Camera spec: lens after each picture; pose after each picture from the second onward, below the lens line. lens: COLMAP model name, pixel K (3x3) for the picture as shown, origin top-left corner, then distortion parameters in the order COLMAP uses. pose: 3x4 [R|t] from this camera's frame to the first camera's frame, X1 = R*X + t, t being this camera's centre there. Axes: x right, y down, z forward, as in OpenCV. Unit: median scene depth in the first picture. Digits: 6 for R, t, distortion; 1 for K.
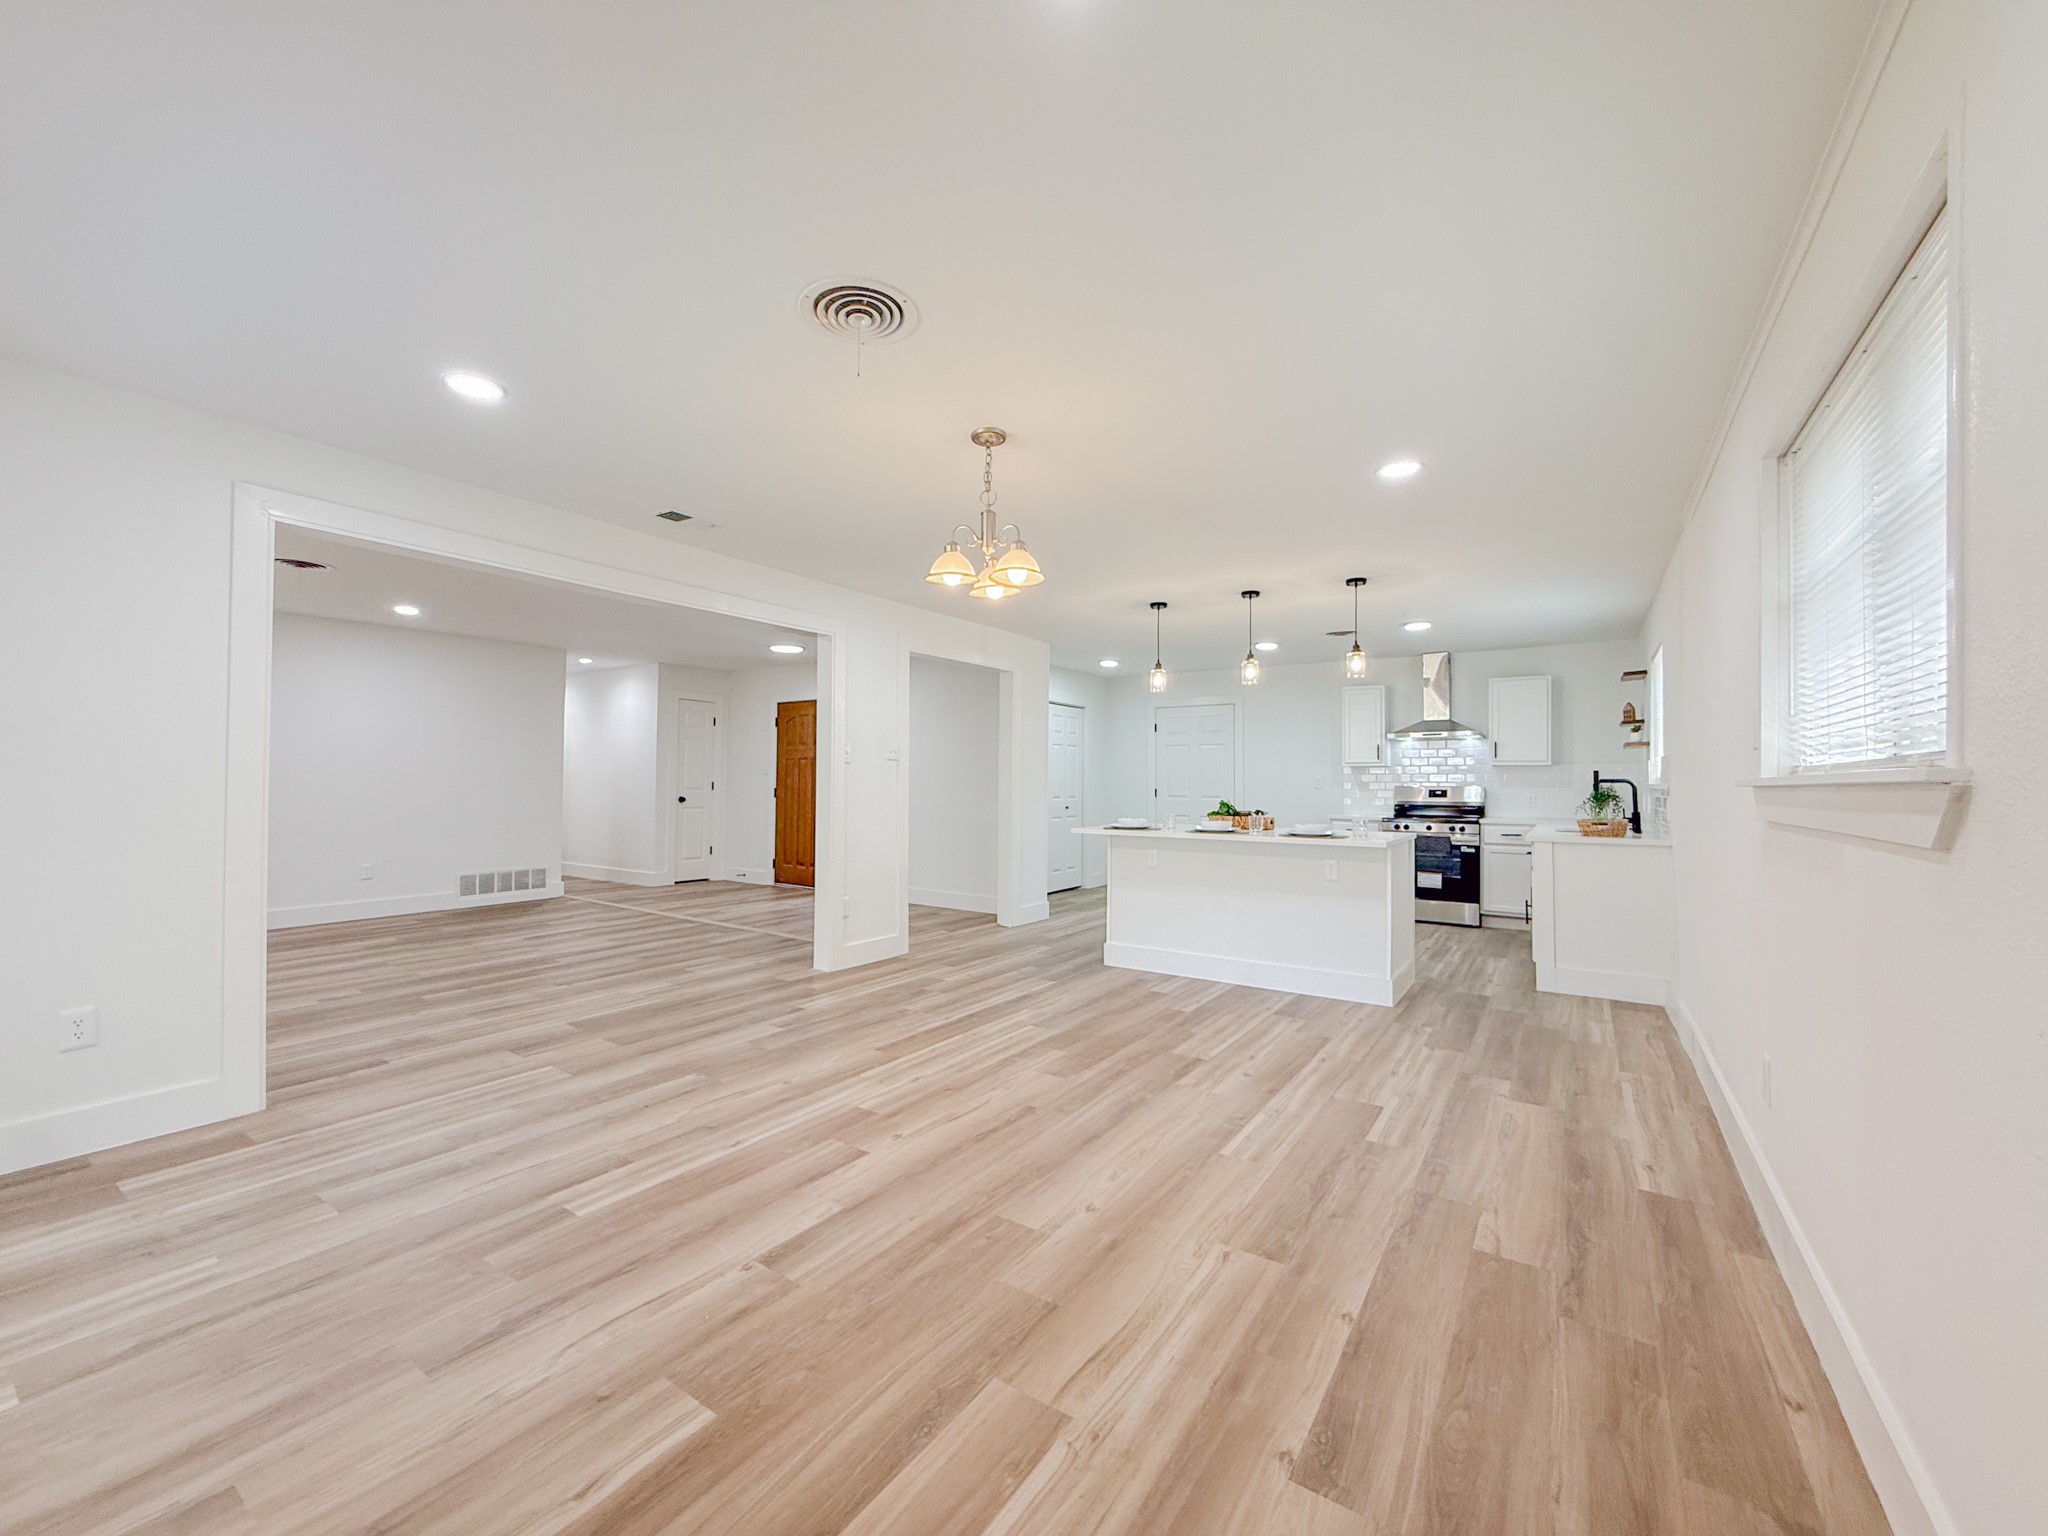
lens RADIAL K [[817.6, 0, 1020.5], [0, 817.6, 768.9], [0, 0, 1]] dist [-0.001749, 0.000618]
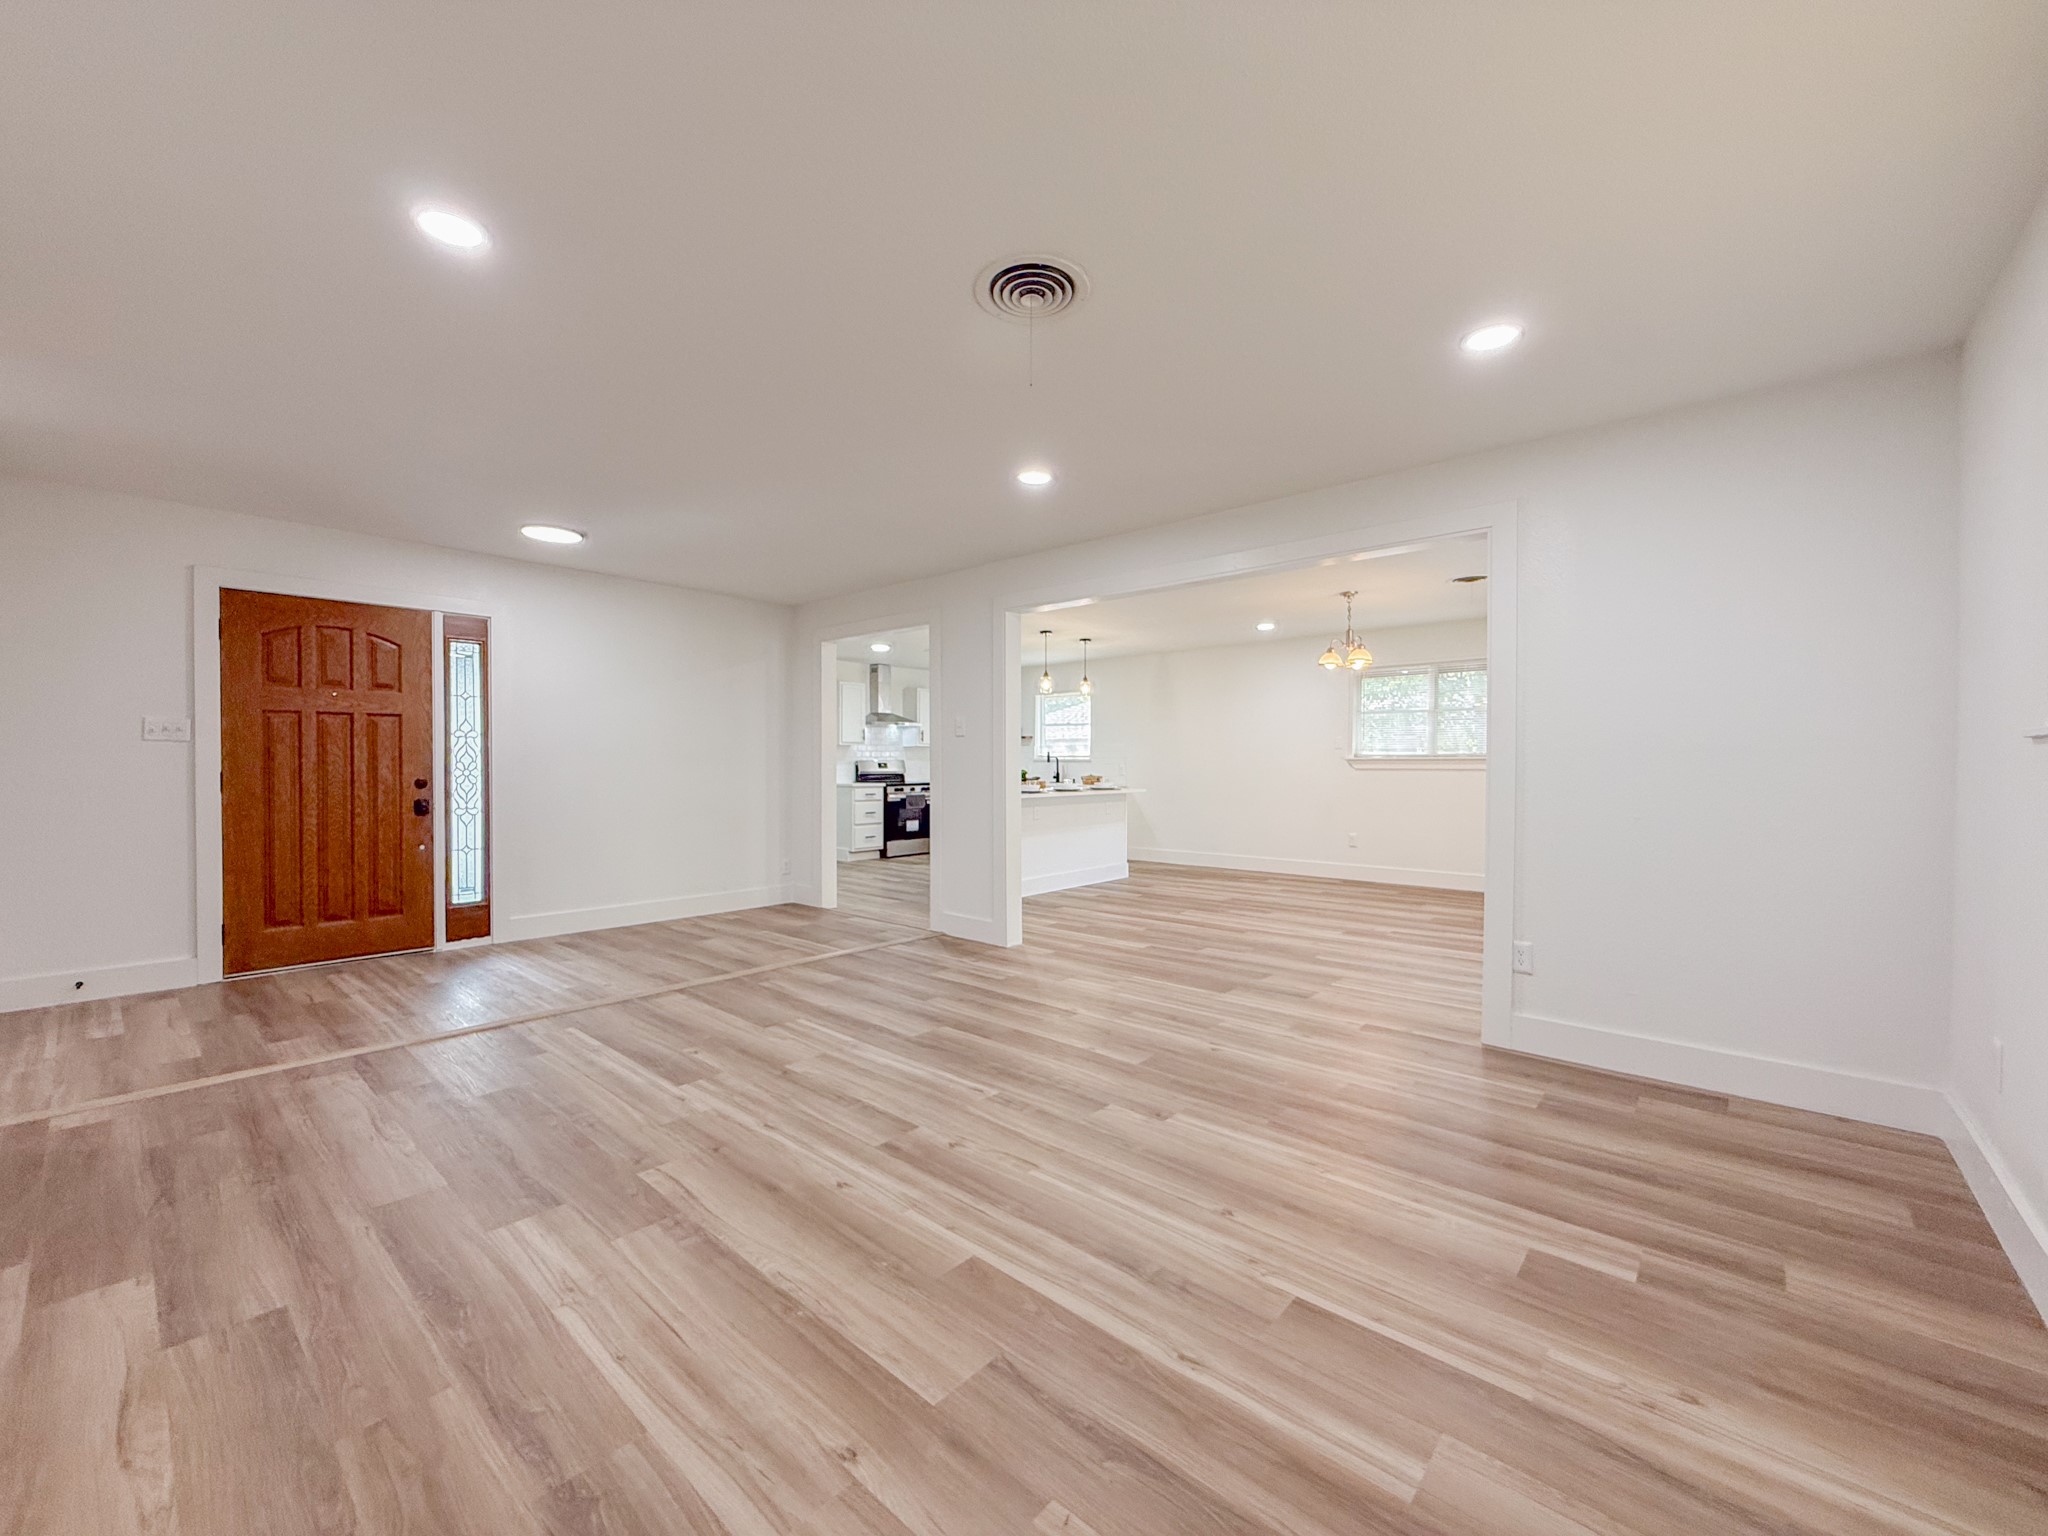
lens RADIAL K [[817.6, 0, 1020.5], [0, 817.6, 768.9], [0, 0, 1]] dist [-0.001749, 0.000618]
pose [[0.128317, -0.015811, 0.991607, -1.224100], [-0.017881, 0.999673, 0.018254, 0.009163], [-0.991572, -0.020074, 0.127993, 0.855608]]
